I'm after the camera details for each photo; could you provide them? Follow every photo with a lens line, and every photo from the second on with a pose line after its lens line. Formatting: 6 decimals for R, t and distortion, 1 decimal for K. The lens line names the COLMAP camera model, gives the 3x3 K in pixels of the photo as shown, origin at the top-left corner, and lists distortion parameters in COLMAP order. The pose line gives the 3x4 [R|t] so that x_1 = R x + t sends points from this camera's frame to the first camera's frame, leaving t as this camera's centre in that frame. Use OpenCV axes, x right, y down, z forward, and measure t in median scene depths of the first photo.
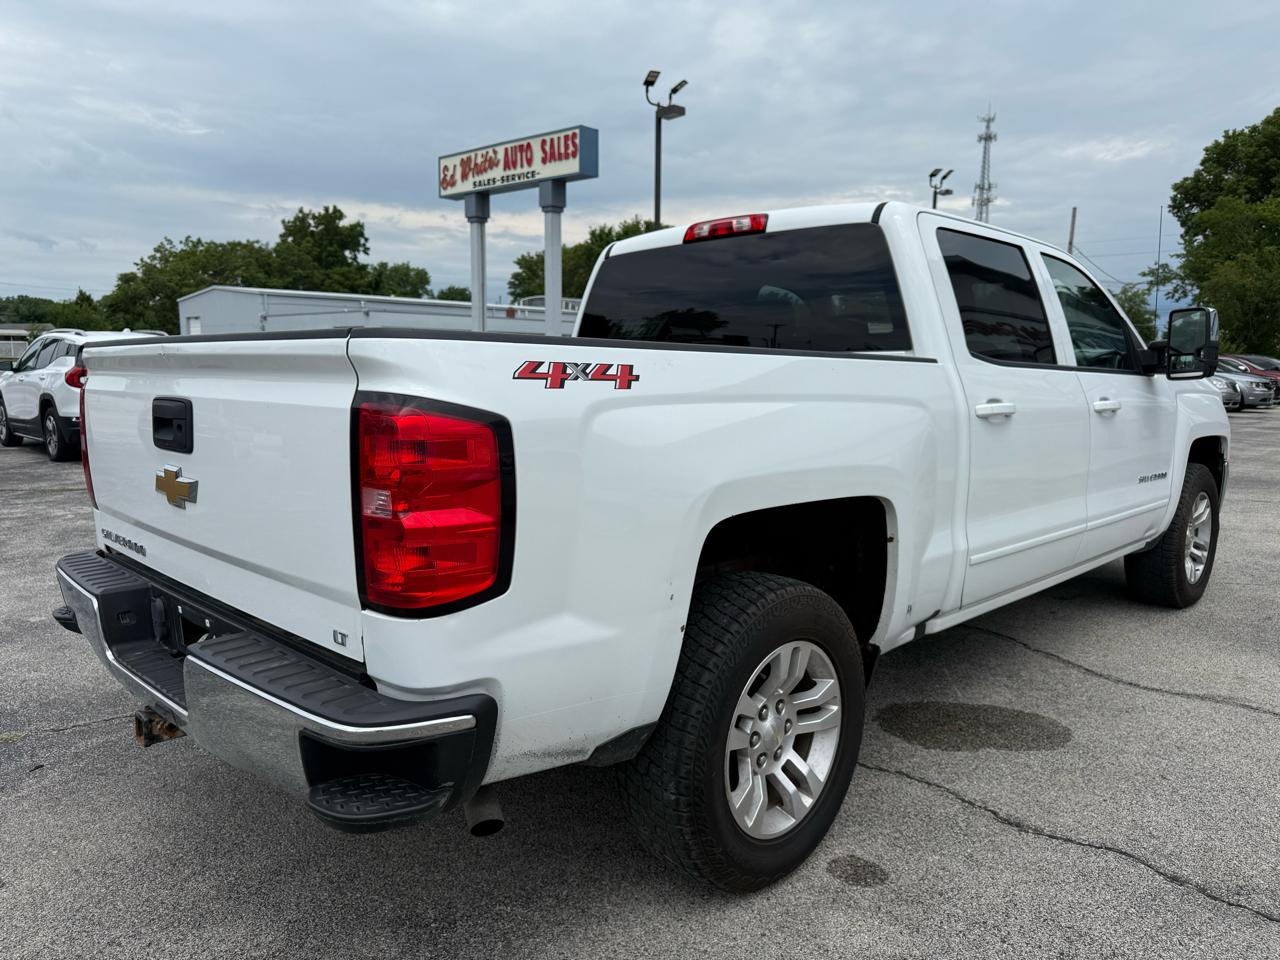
lens RADIAL K [[922.9, 0, 640.0], [0, 922.9, 480.0], [0, 0, 1]] dist [0.005905, -0.005075]
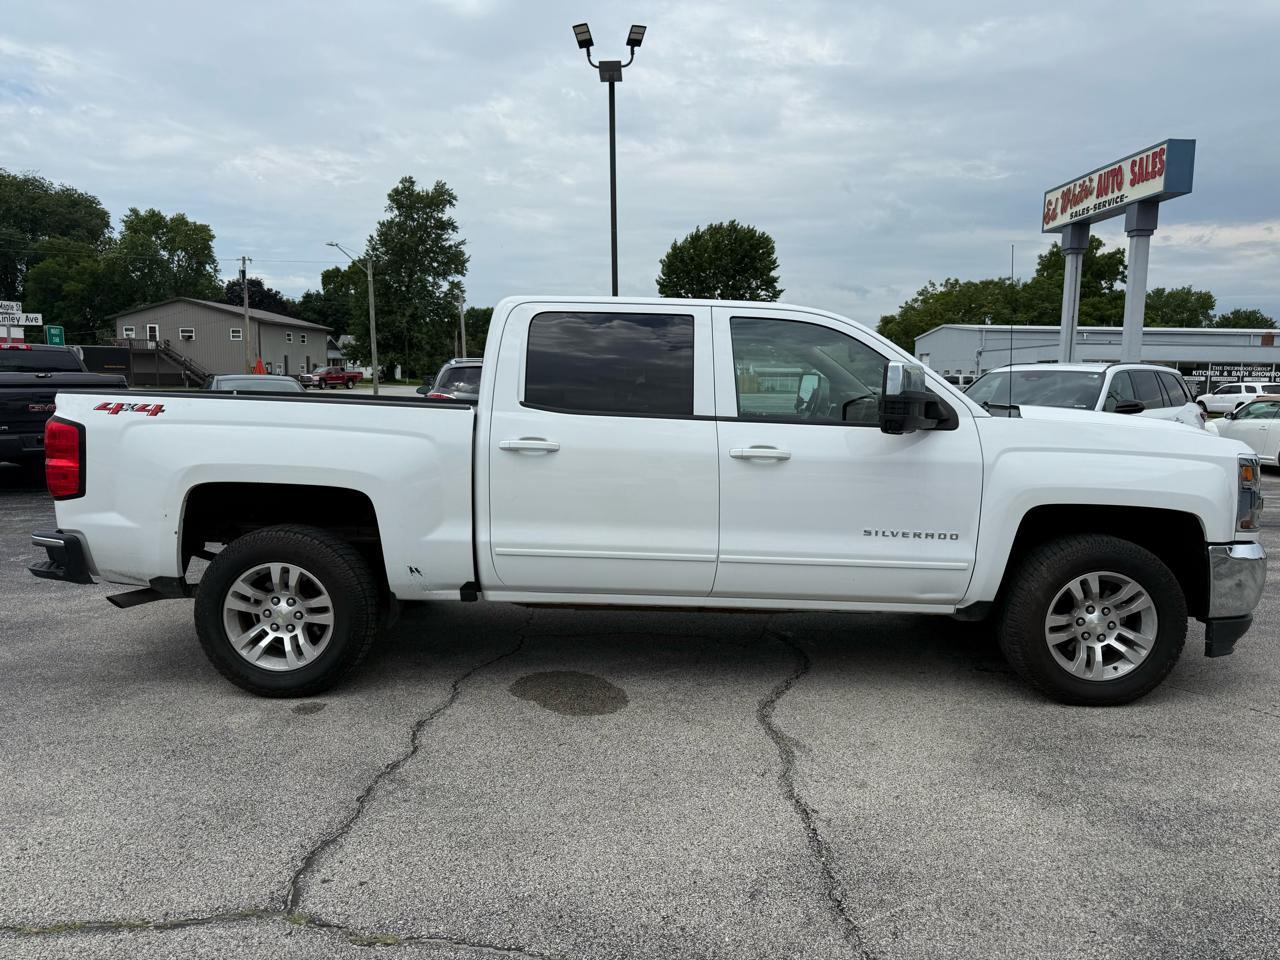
lens RADIAL K [[906.7, 0, 643.1], [0, 906.7, 472.4], [0, 0, 1]] dist [0.052169, -0.052950]
pose [[0.699097, 0.074123, -0.711175, 0.218654], [-0.103565, 0.994621, 0.001860, -0.008306], [0.707487, 0.072352, 0.703013, 0.027891]]
